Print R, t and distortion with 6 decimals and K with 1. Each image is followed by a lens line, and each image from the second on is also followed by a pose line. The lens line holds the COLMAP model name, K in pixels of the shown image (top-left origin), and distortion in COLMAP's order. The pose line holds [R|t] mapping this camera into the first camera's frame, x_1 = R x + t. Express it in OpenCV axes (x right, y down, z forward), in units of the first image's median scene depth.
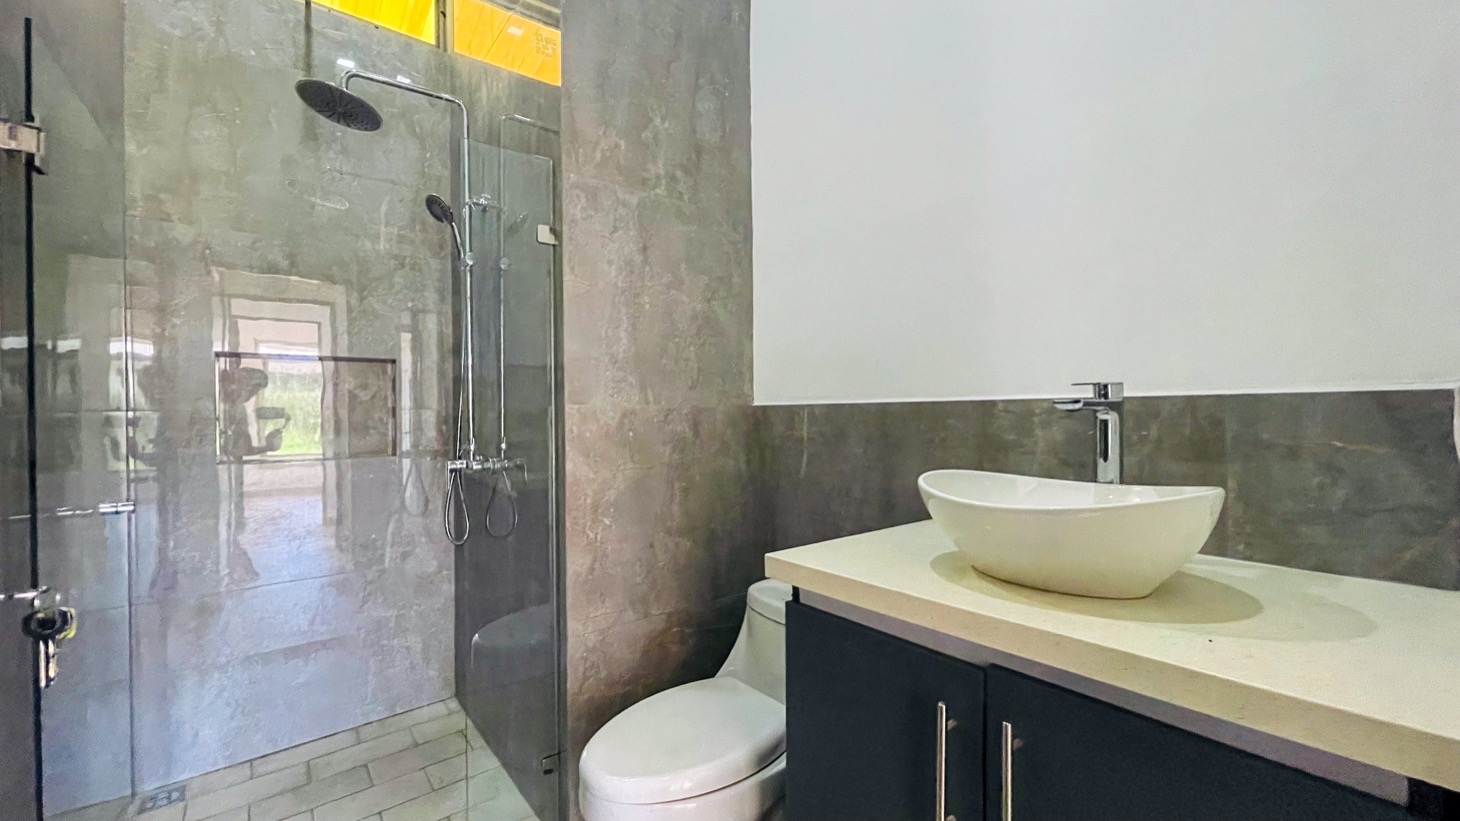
lens RADIAL K [[595.2, 0, 727.5], [0, 595.2, 414.3], [0, 0, 1]] dist [-0.000453, 0.004793]
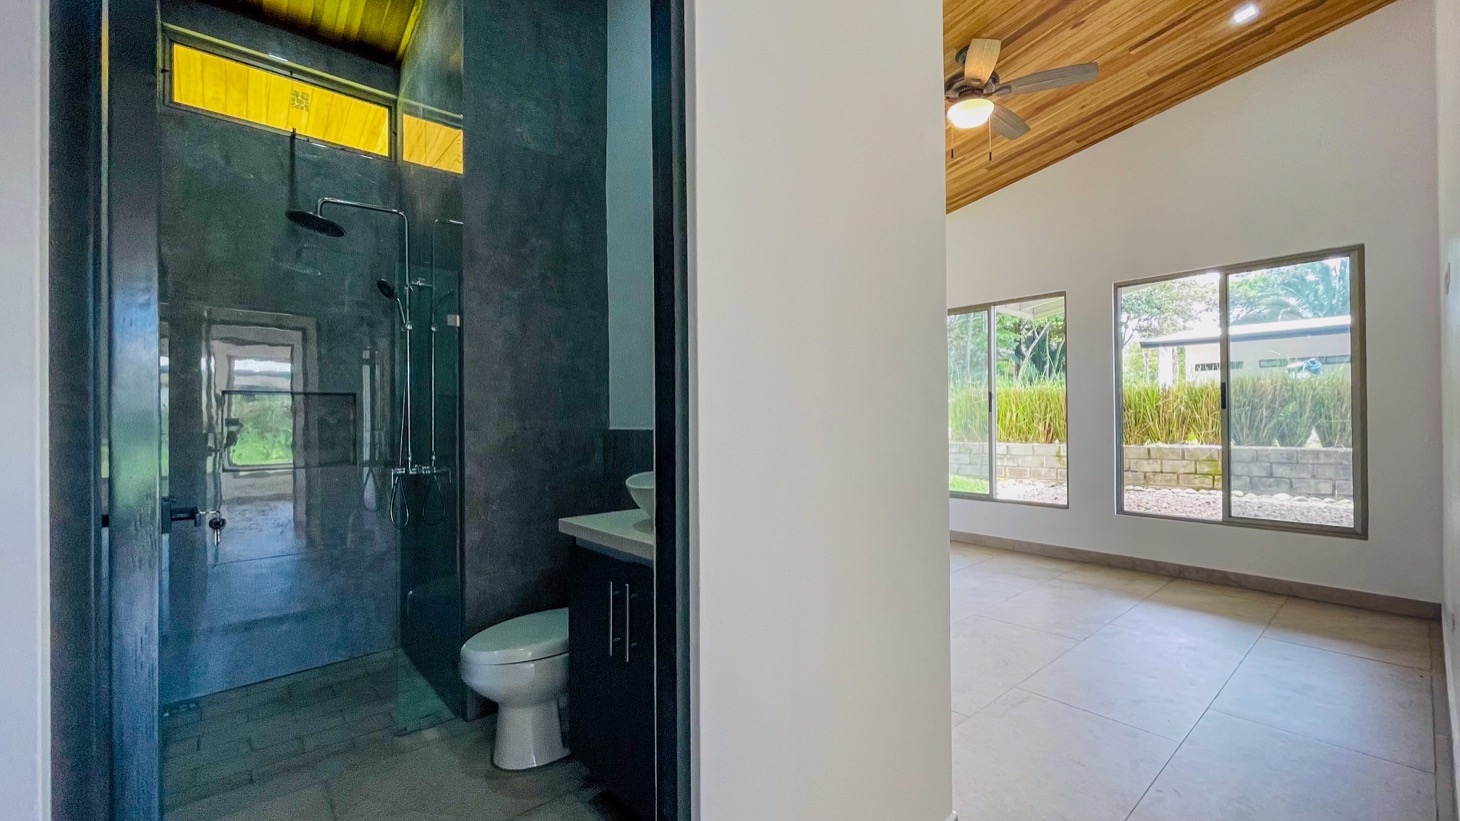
lens RADIAL K [[605.6, 0, 726.6], [0, 605.6, 416.9], [0, 0, 1]] dist [-0.000941, 0.011829]
pose [[0.999627, 0.000802, 0.027301, 0.285975], [-0.000562, 0.999961, -0.008816, -0.031805], [-0.027307, 0.008797, 0.999588, -0.463861]]
